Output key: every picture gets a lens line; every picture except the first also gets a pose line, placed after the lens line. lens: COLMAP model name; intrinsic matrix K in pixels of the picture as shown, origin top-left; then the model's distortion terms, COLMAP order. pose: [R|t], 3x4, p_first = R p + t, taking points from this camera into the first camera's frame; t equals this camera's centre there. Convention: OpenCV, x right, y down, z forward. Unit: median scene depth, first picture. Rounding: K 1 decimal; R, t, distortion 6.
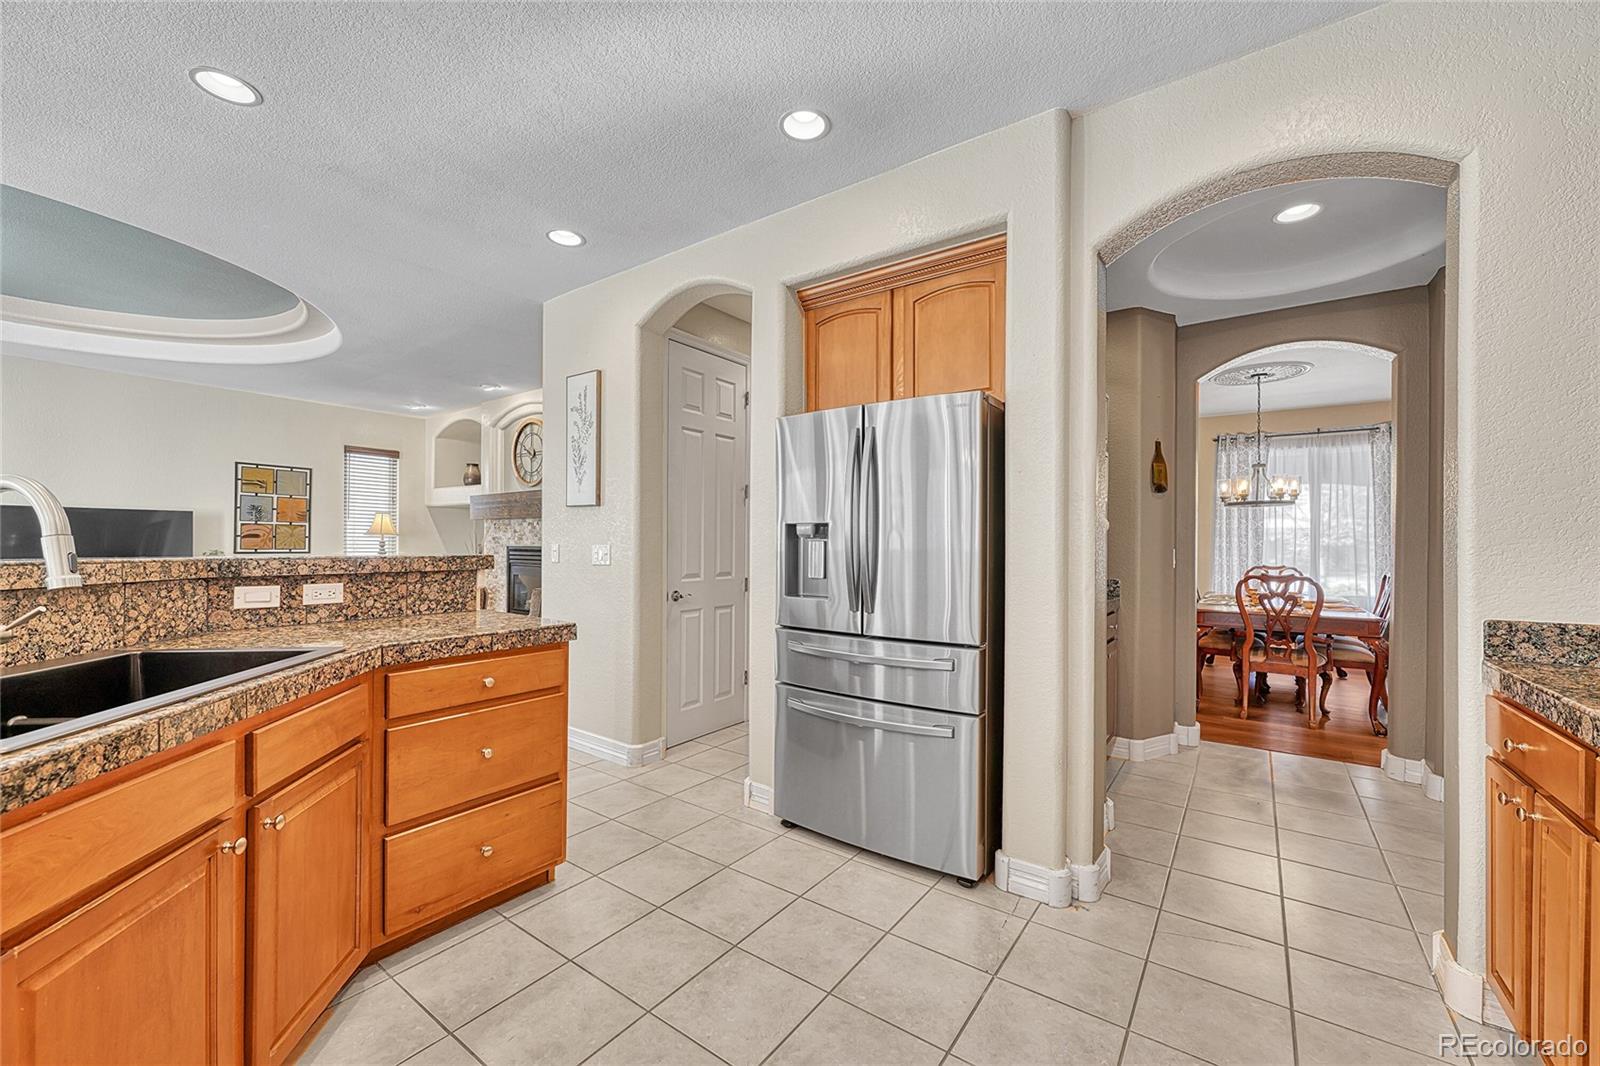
lens RADIAL K [[631.0, 0, 802.9], [0, 631.0, 542.7], [0, 0, 1]] dist [-0.003781, 0.000147]
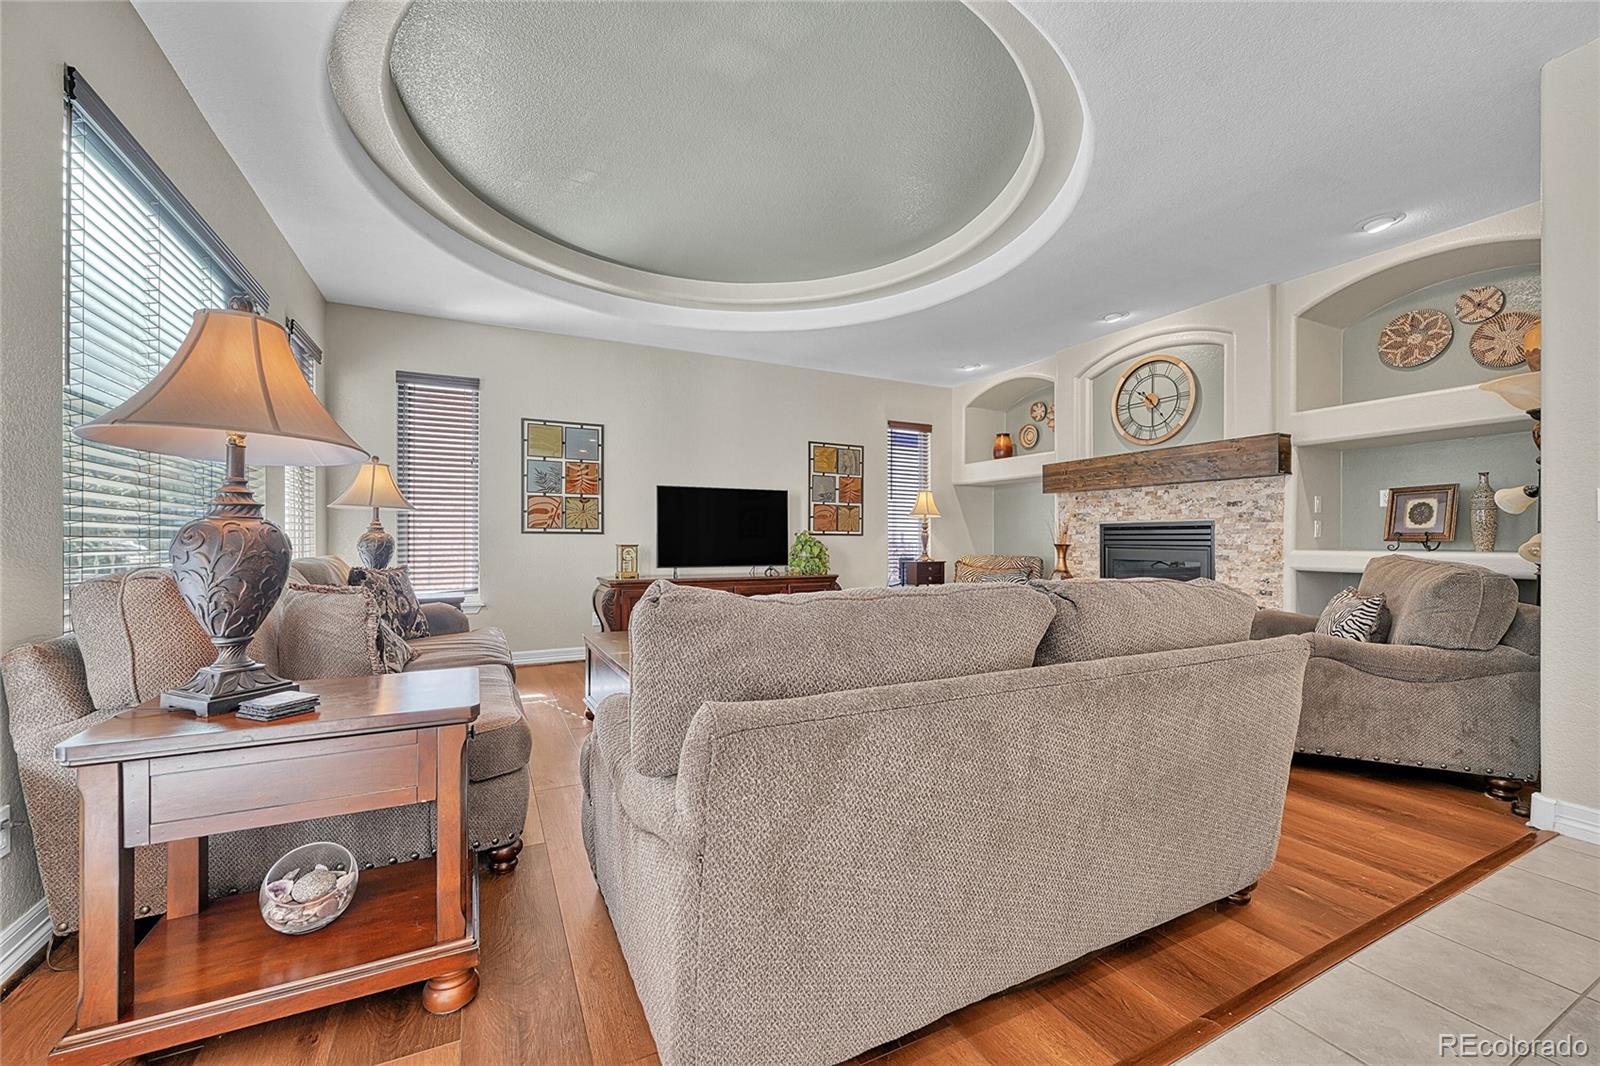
lens RADIAL K [[631.0, 0, 797.1], [0, 631.0, 540.8], [0, 0, 1]] dist [-0.003781, 0.000147]
pose [[0.886751, -0.003374, -0.462236, -1.202312], [0.003121, 0.999994, -0.001311, 0.072959], [0.462238, -0.000280, 0.886756, 0.311315]]
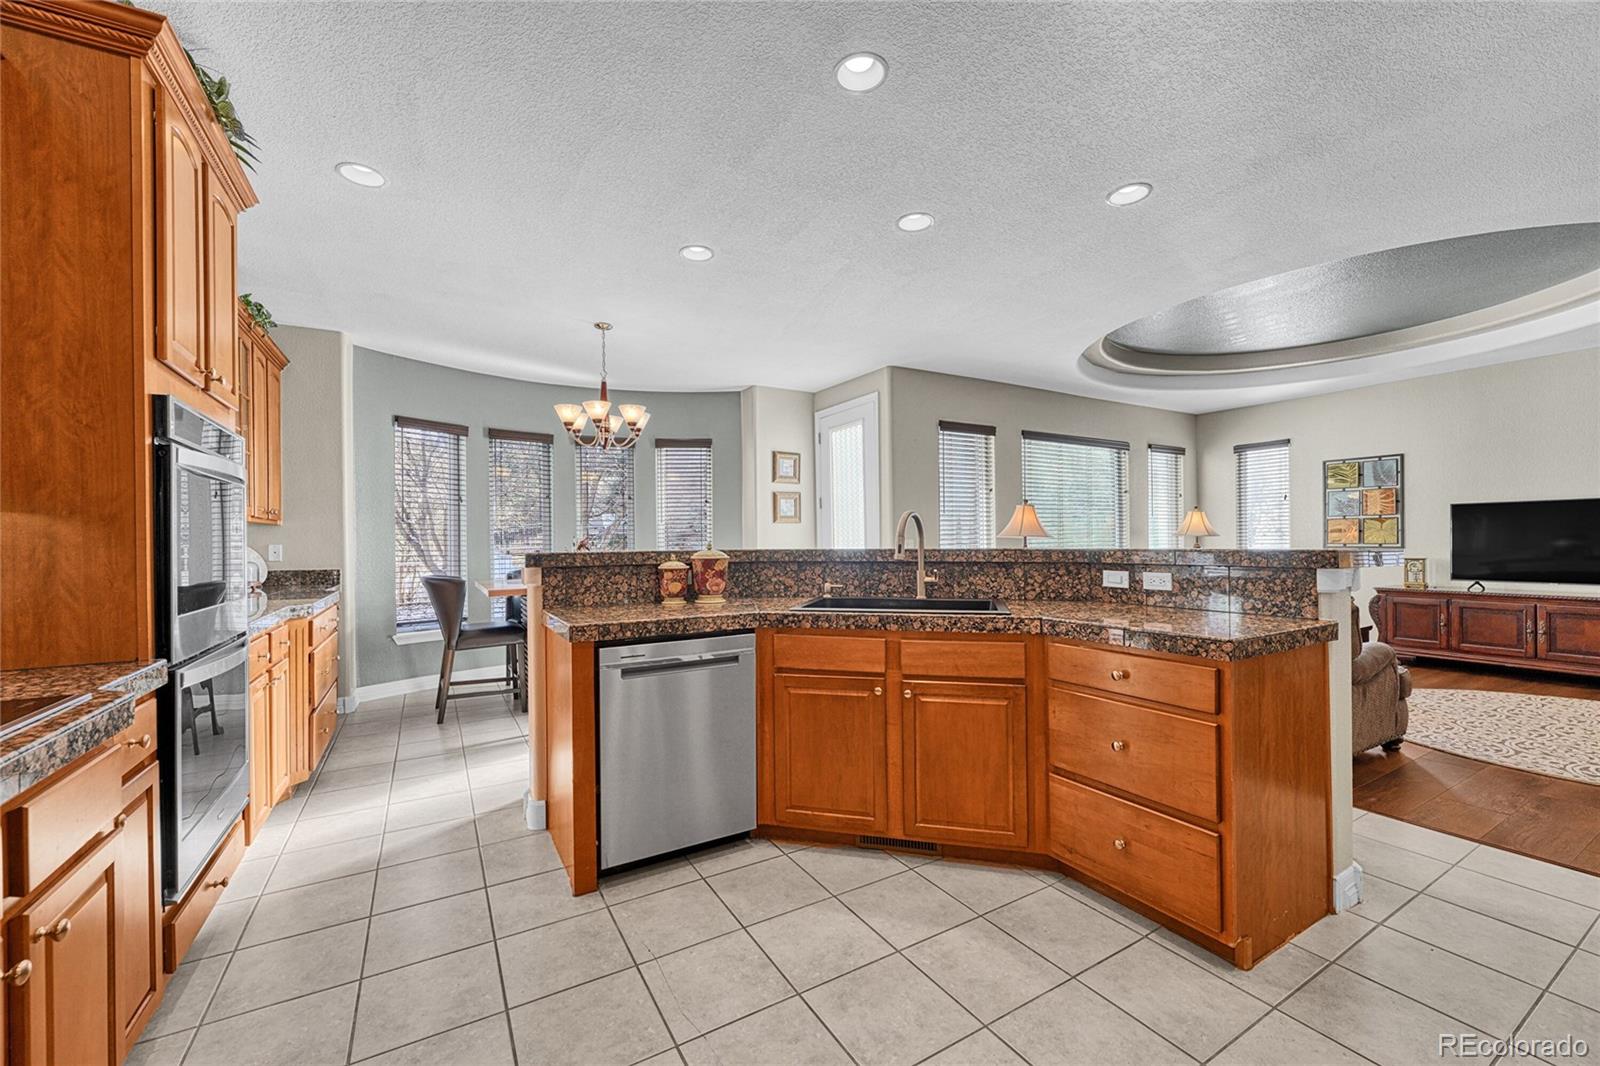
lens RADIAL K [[631.0, 0, 798.3], [0, 631.0, 534.8], [0, 0, 1]] dist [-0.003781, 0.000147]
pose [[-0.404835, -0.011256, -0.914321, 0.495265], [0.009794, 0.999813, -0.016645, 0.007308], [0.914337, -0.015693, -0.404649, 0.749252]]
